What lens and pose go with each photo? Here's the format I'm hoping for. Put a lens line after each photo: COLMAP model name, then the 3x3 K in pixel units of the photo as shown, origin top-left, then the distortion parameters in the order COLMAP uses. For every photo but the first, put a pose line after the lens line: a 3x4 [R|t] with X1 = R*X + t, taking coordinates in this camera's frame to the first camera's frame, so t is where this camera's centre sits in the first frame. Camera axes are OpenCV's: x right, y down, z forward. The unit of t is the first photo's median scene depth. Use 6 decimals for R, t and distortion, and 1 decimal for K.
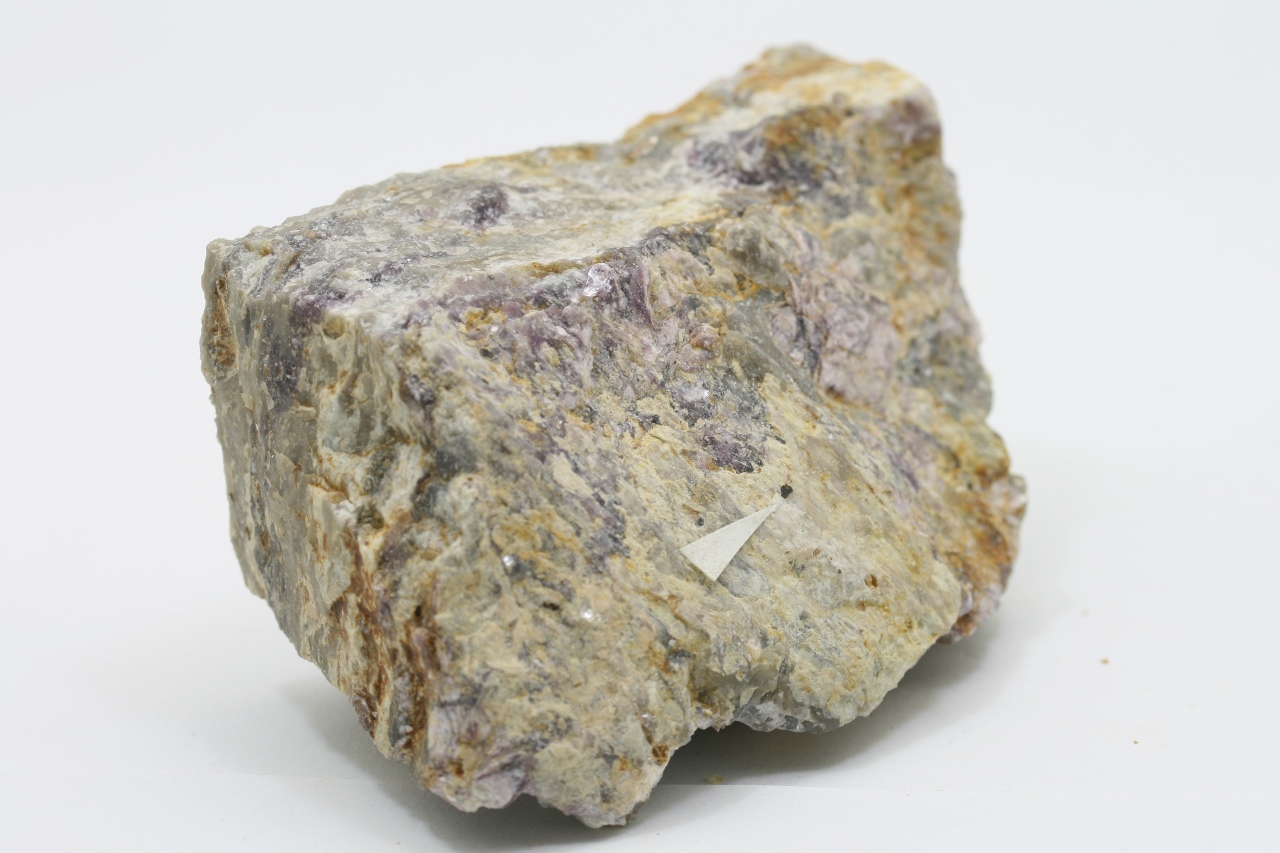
lens RADIAL K [[4832.1, 0, 640.9], [0, 4832.1, 423.1], [0, 0, 1]] dist [0.279362, 0.000000]
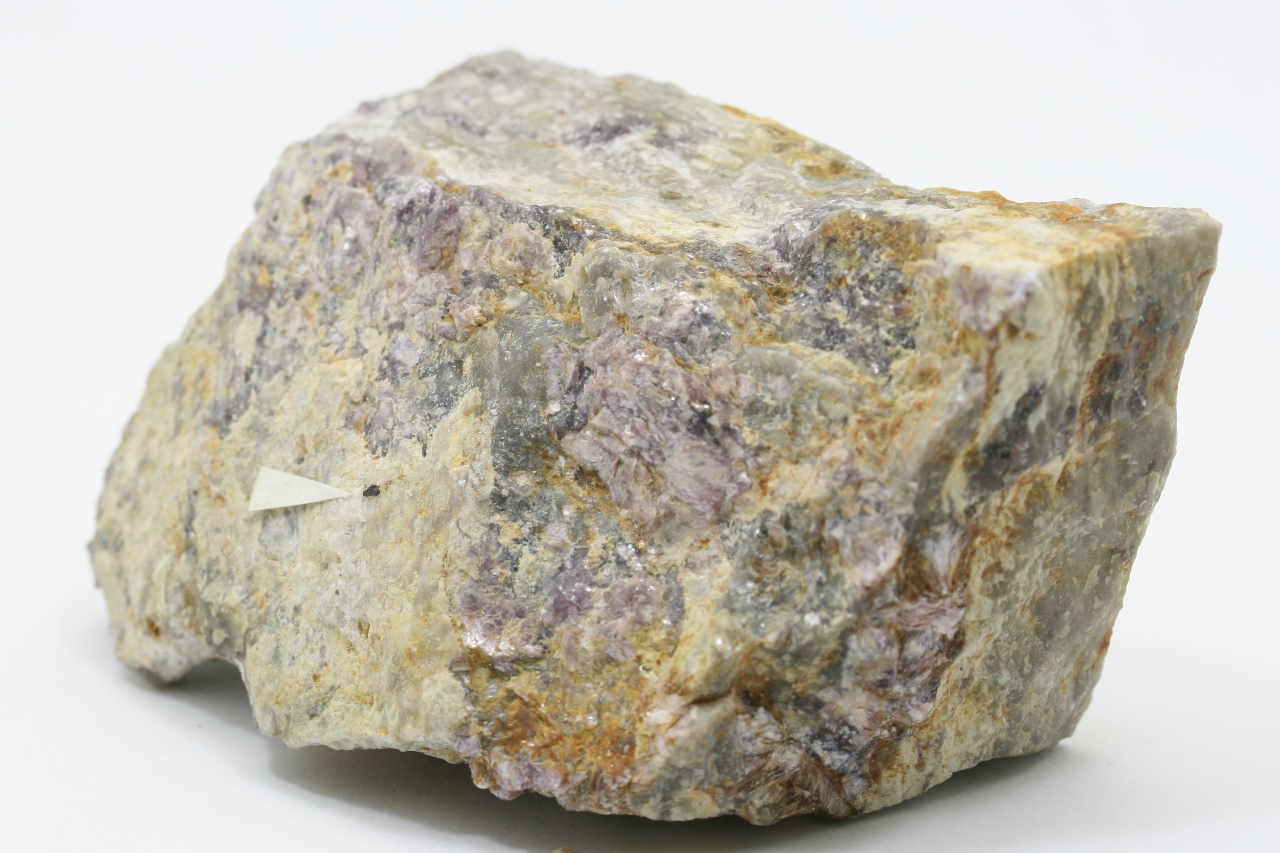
lens RADIAL K [[4832.1, 0, 644.8], [0, 4832.1, 425.1], [0, 0, 1]] dist [0.279362, 0.000000]
pose [[-0.019321, 0.368651, -0.929367, 0.862865], [-0.329649, 0.875214, 0.354023, -0.332431], [0.943906, 0.313205, 0.104615, 0.963822]]
